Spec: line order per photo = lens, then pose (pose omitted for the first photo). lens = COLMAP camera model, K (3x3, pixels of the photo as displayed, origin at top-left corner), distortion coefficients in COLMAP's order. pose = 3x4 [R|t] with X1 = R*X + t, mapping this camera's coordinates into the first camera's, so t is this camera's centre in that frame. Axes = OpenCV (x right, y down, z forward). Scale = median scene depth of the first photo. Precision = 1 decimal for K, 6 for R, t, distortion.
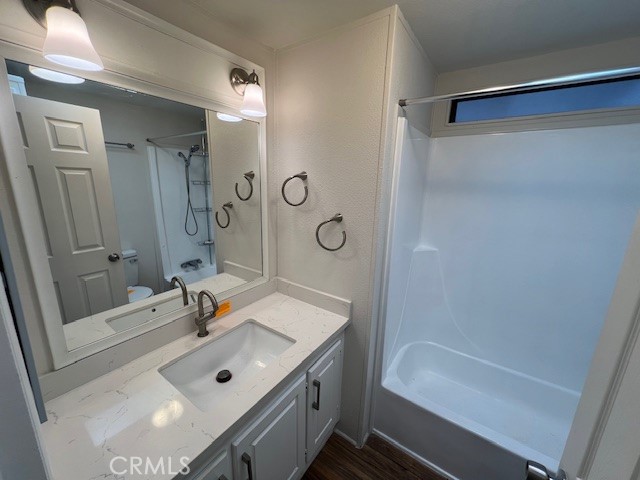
lens RADIAL K [[255.8, 0, 320.3], [0, 255.8, 238.1], [0, 0, 1]] dist [-0.000005, 0.000142]
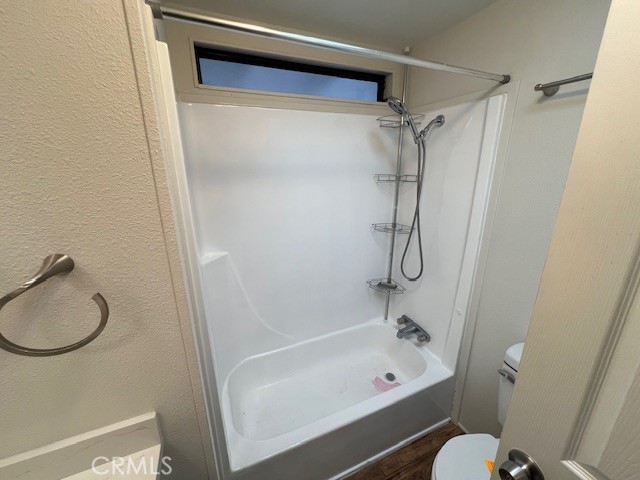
lens RADIAL K [[255.8, 0, 320.3], [0, 255.8, 238.1], [0, 0, 1]] dist [-0.000005, 0.000142]
pose [[0.509365, -0.265104, 0.818699, -0.033912], [0.213364, 0.960566, 0.178295, -0.100925], [-0.833681, 0.083863, 0.545842, 0.431393]]
